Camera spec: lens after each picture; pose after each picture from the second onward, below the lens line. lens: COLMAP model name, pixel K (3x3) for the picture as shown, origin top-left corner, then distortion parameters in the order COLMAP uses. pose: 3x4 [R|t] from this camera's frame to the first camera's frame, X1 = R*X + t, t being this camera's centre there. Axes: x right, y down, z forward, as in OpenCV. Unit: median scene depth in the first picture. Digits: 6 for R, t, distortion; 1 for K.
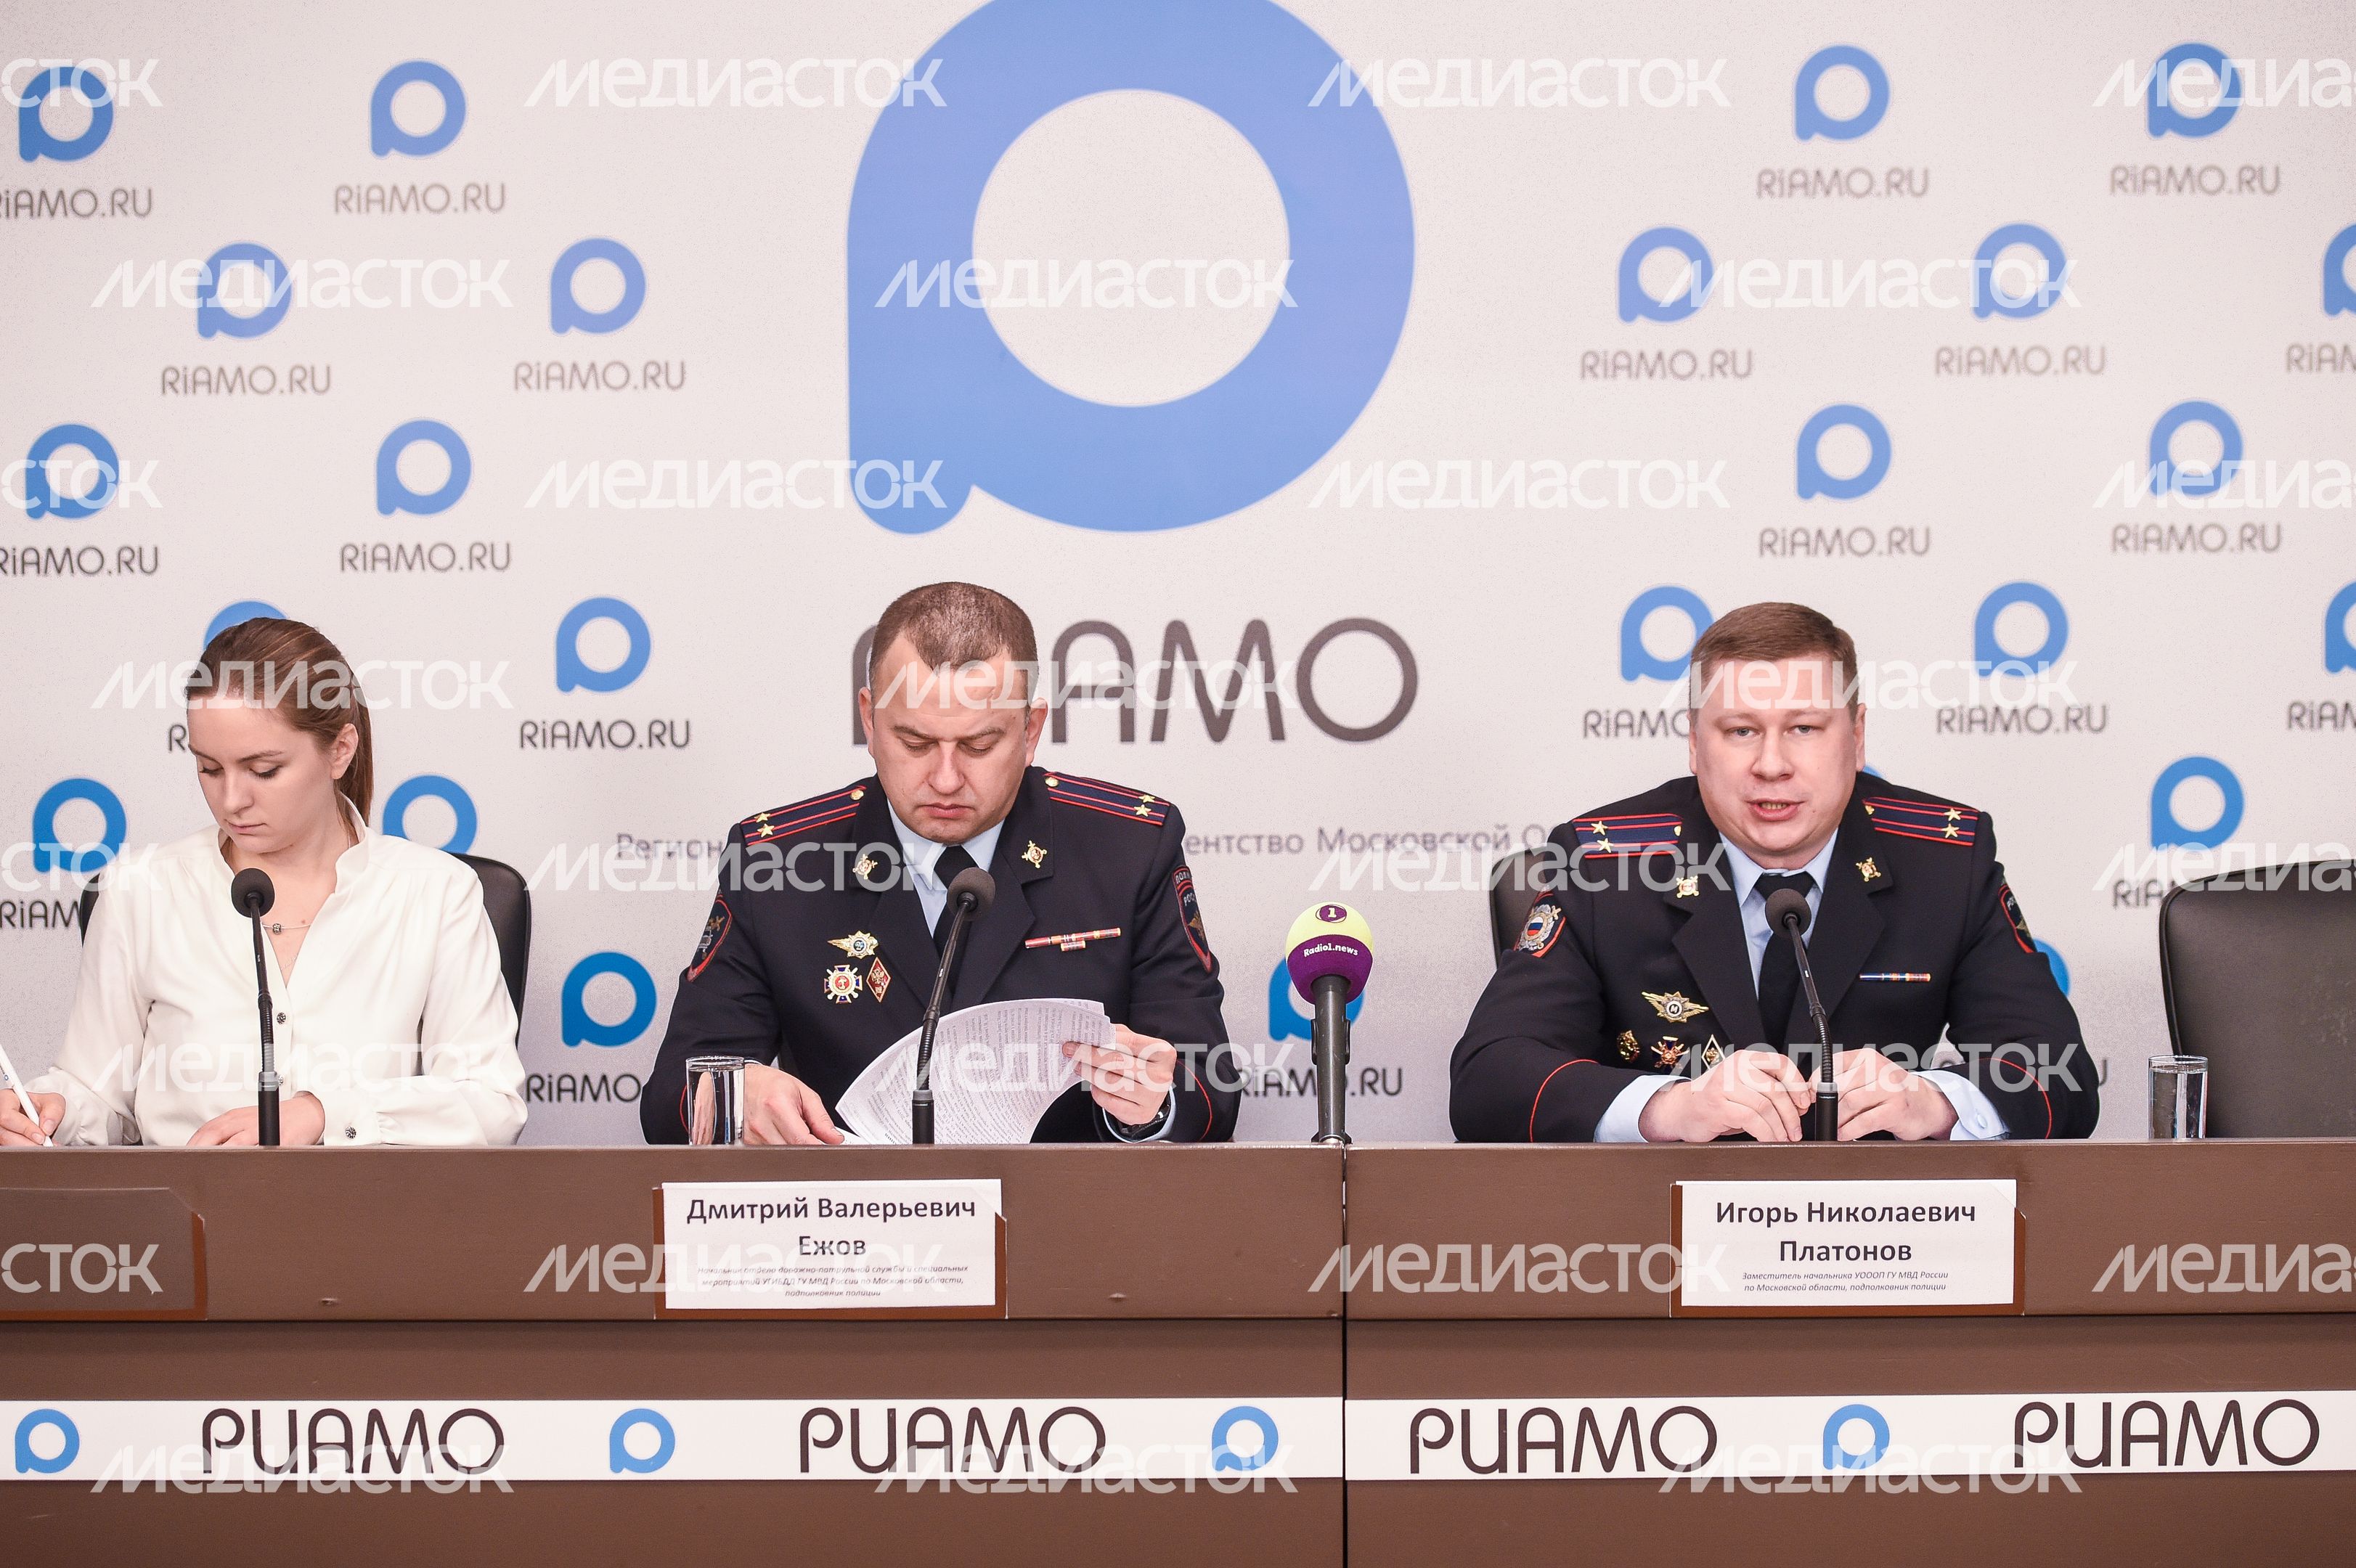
lens RADIAL K [[5012.4, 0, 1163.5], [0, 5012.4, 771.5], [0, 0, 1]] dist [-0.042039, 0.000000]
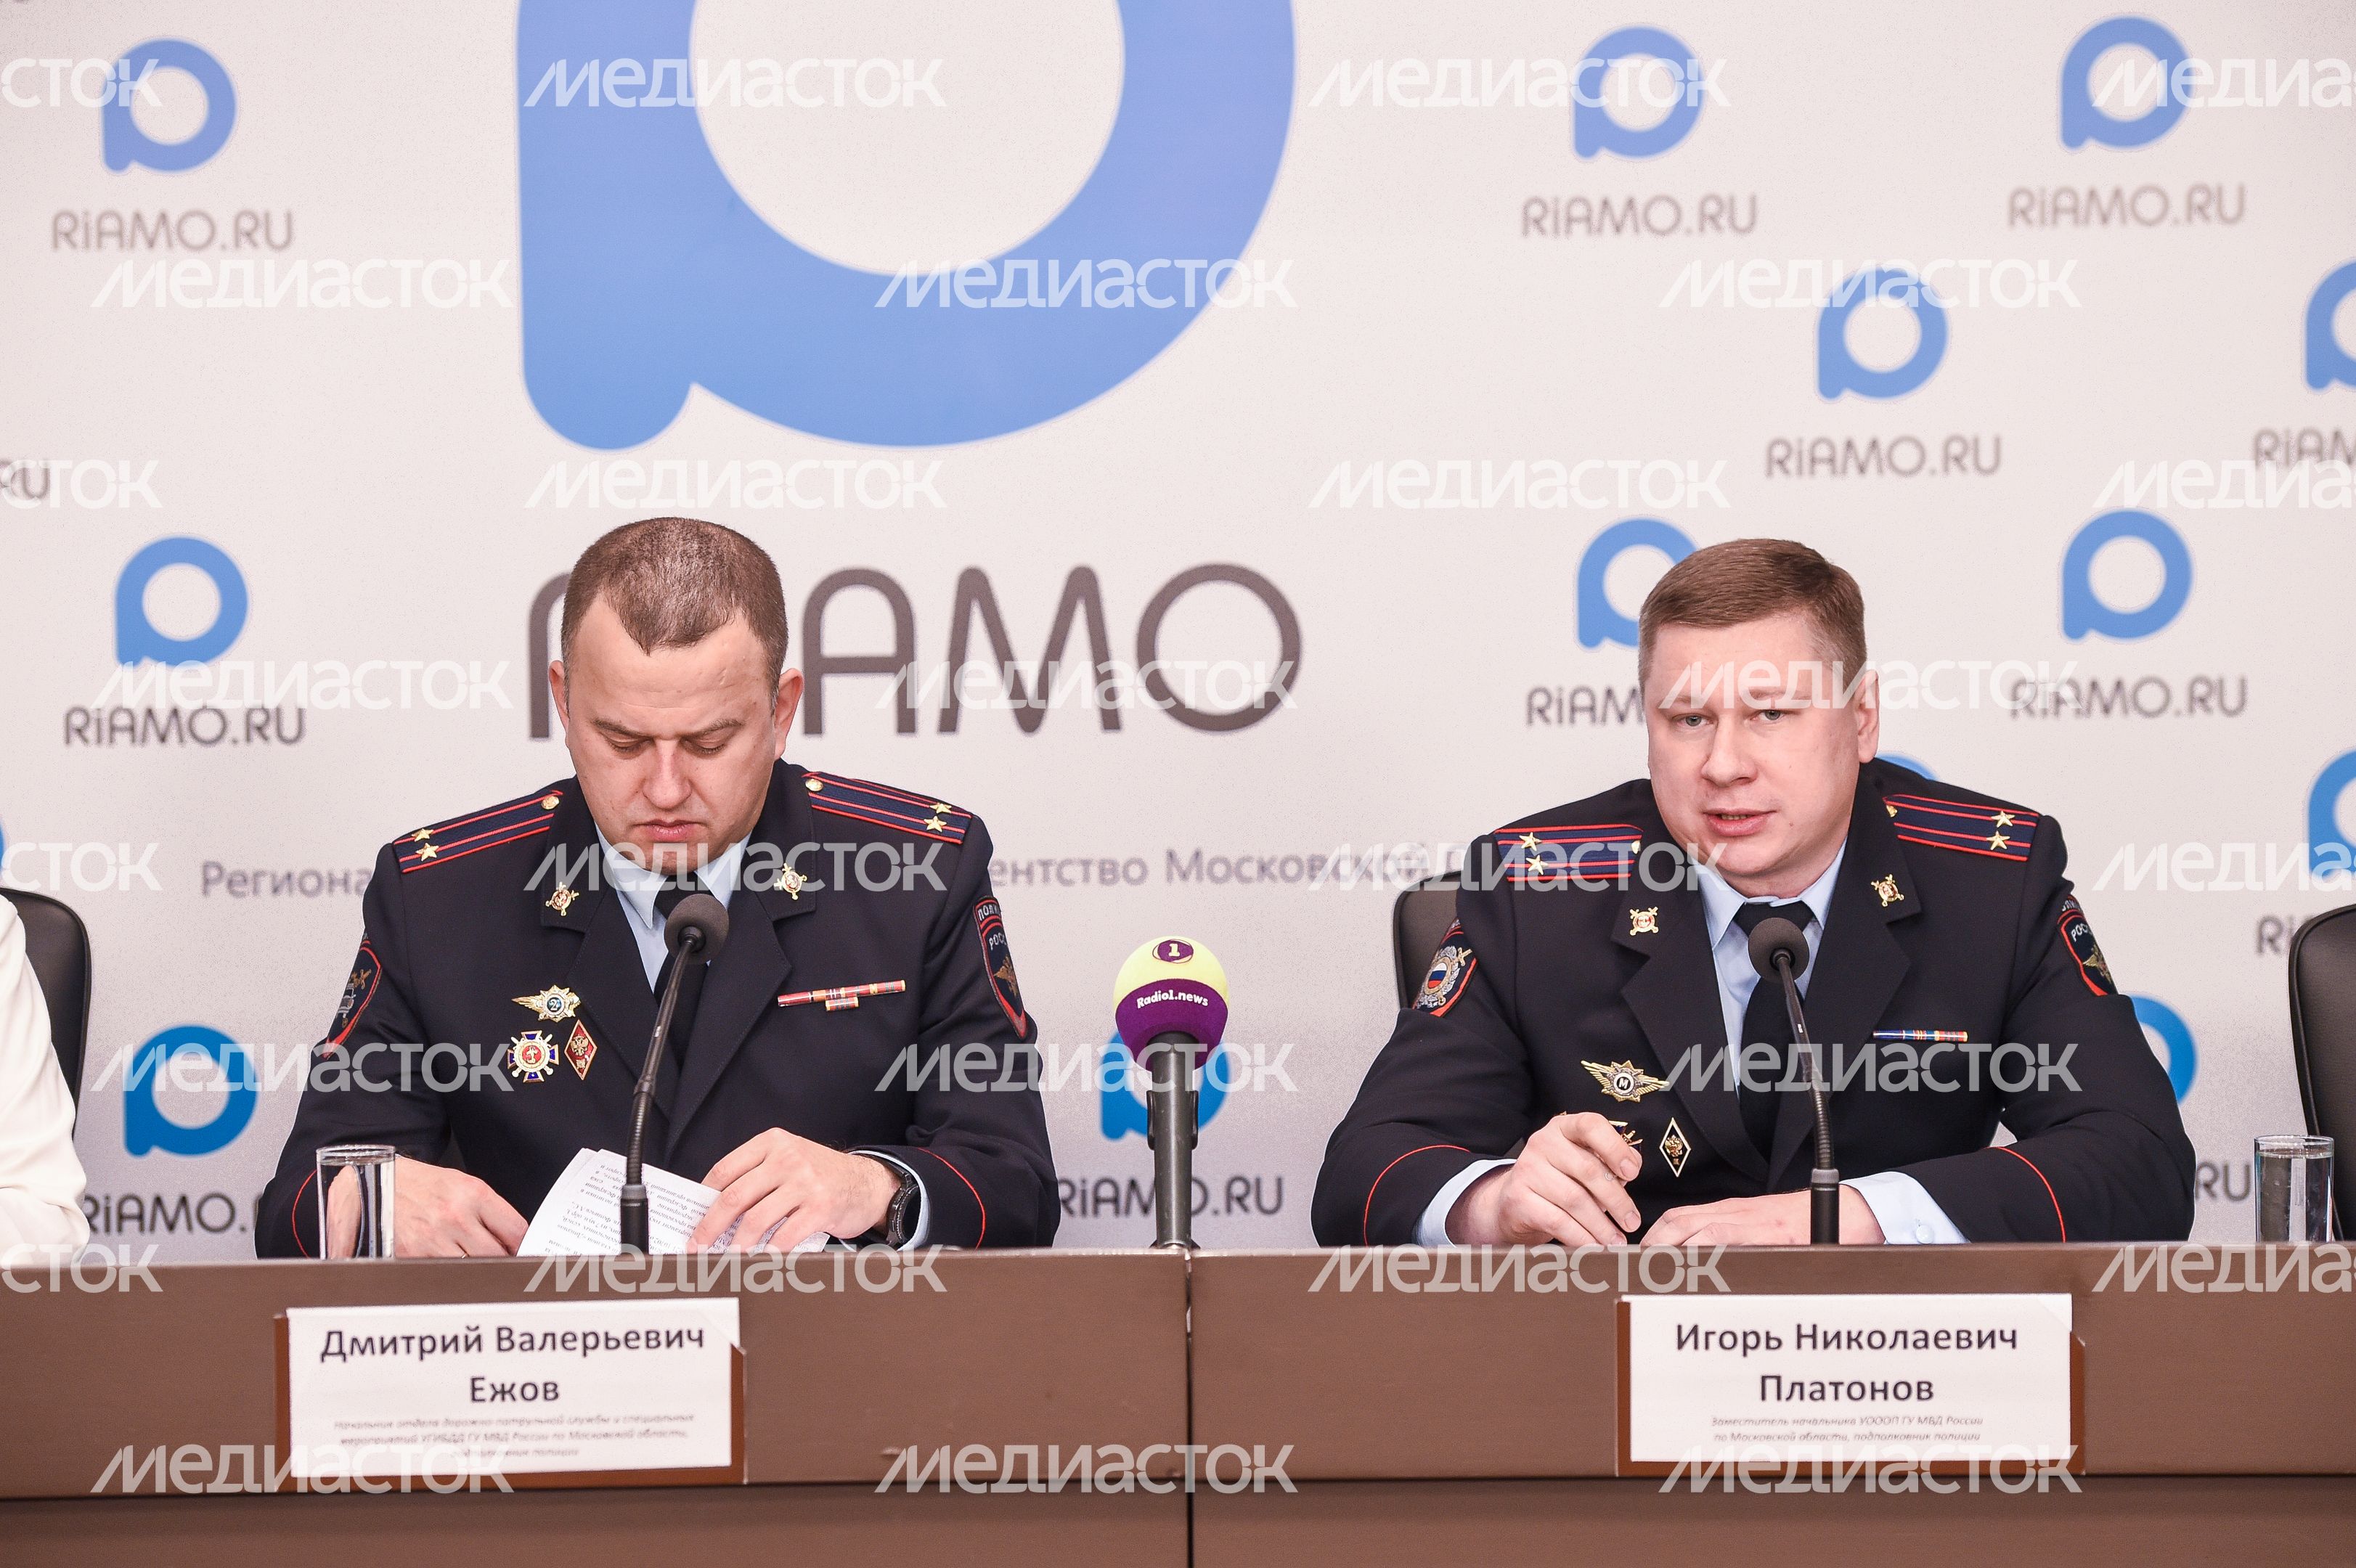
lens RADIAL K [[7934.2, 0, 1182.0], [0, 7934.2, 775.7], [0, 0, 1]] dist [0.544462, 0.000000]
pose [[0.999669, -0.003955, 0.025414, 0.004479], [0.004090, 0.999978, -0.005258, 0.008280], [-0.025393, 0.005360, 0.999663, -0.207540]]
